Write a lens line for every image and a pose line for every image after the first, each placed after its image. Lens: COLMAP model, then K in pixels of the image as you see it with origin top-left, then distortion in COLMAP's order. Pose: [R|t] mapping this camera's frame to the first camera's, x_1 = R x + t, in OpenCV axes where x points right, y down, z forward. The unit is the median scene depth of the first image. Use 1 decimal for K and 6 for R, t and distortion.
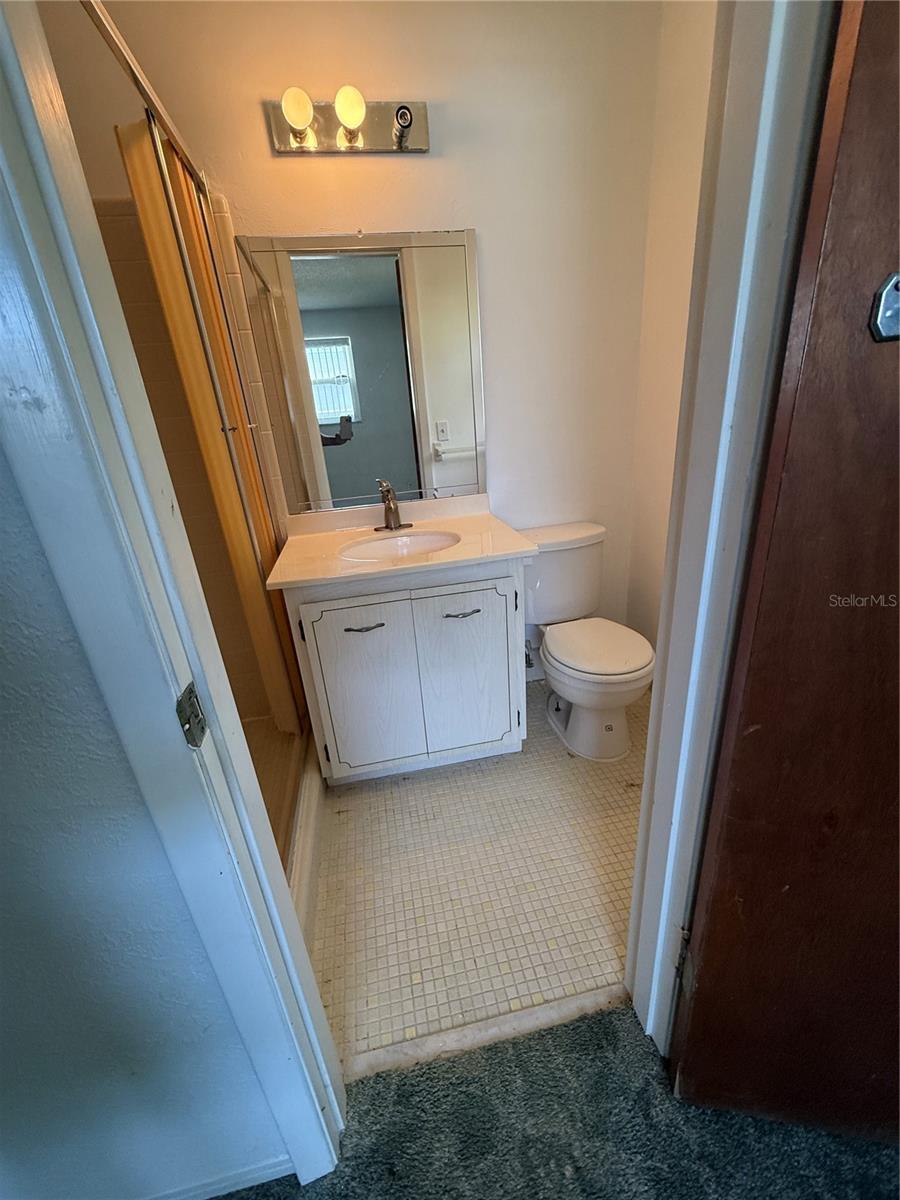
lens RADIAL K [[478.9, 0, 449.6], [0, 478.9, 593.1], [0, 0, 1]] dist [0.000003, 0.000365]
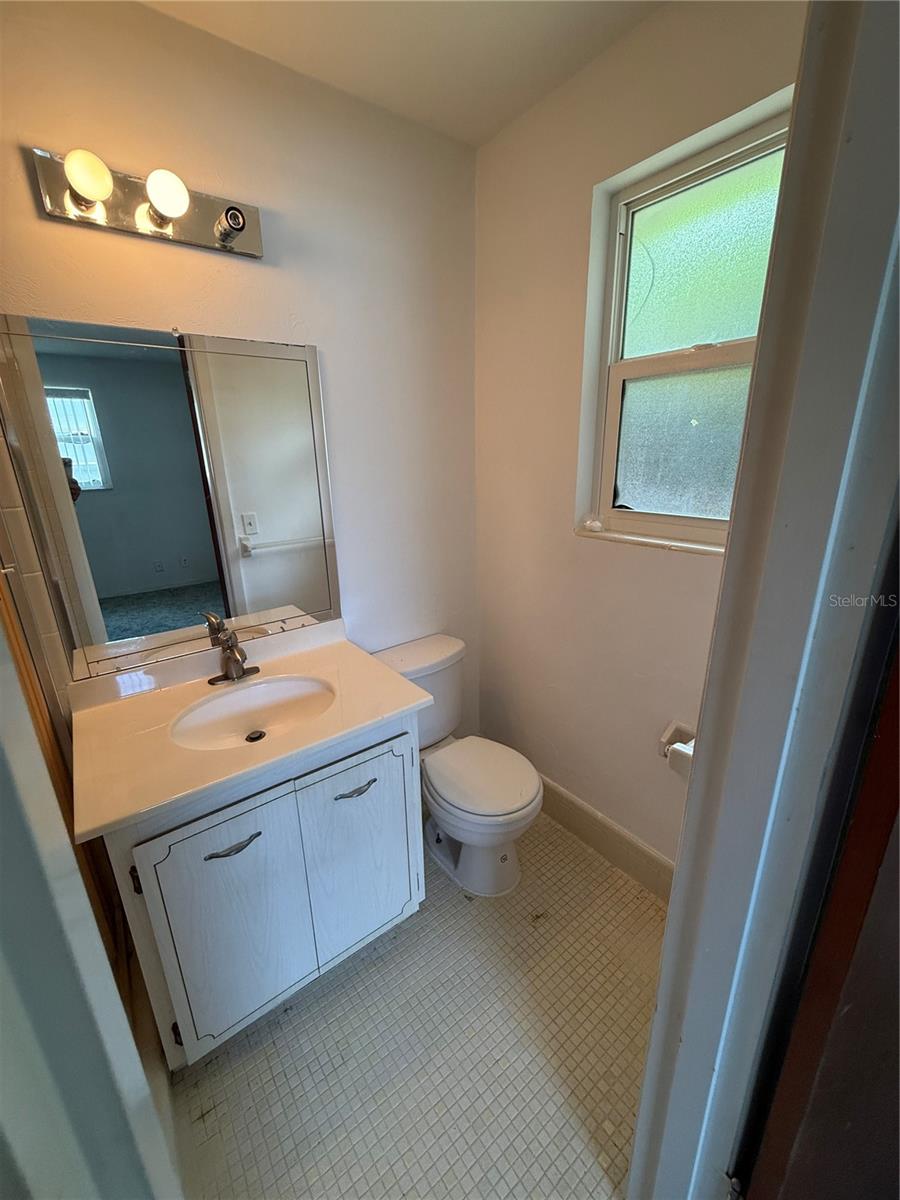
lens RADIAL K [[478.9, 0, 449.5], [0, 478.9, 596.0], [0, 0, 1]] dist [0.000003, 0.000365]
pose [[0.897792, -0.075329, 0.433929, -0.154792], [0.118045, 0.990372, -0.072306, -0.198909], [-0.424304, 0.116139, 0.898041, 0.134270]]
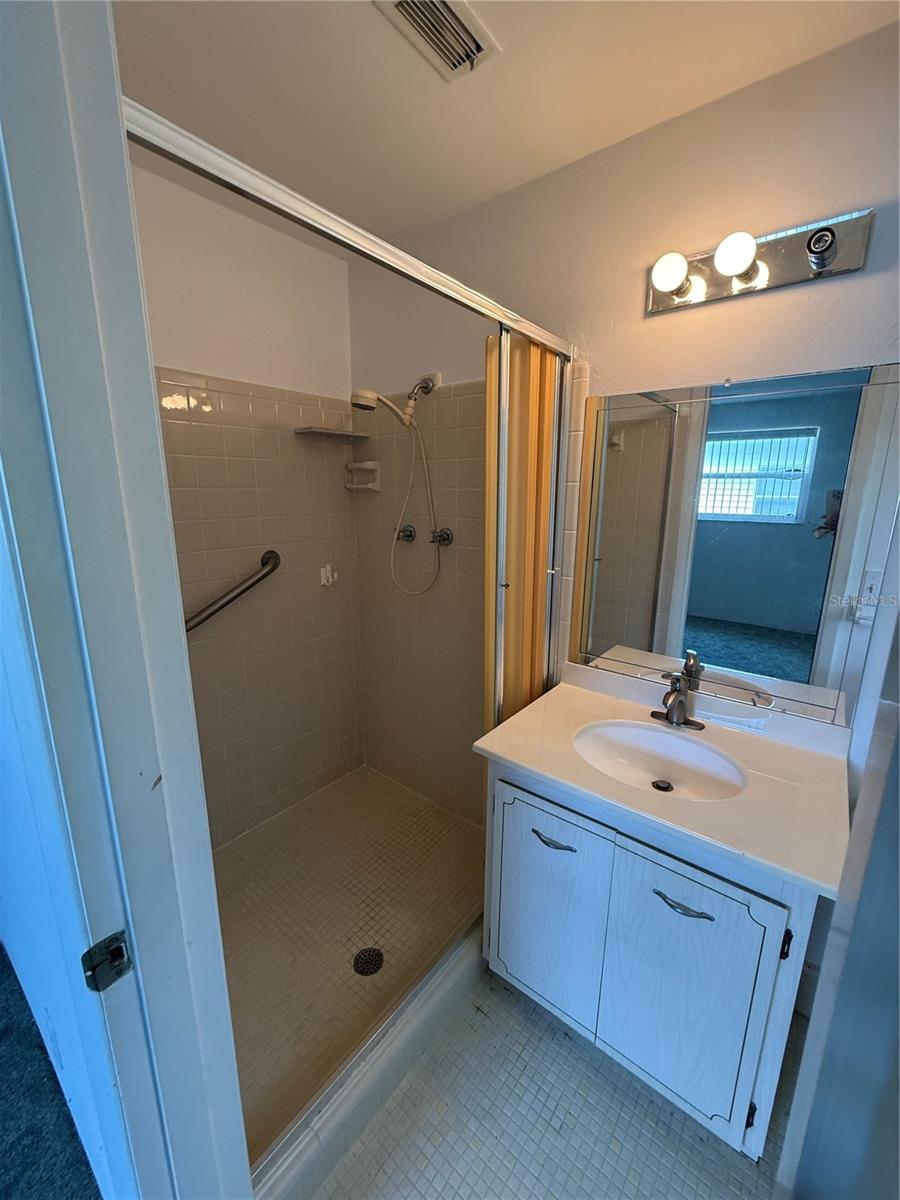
lens RADIAL K [[478.9, 0, 448.9], [0, 478.9, 596.5], [0, 0, 1]] dist [0.000003, 0.000365]
pose [[0.649952, 0.248315, -0.718263, 0.180948], [-0.331966, 0.942944, 0.025597, -0.264961], [0.683638, 0.221802, 0.695300, 0.181683]]
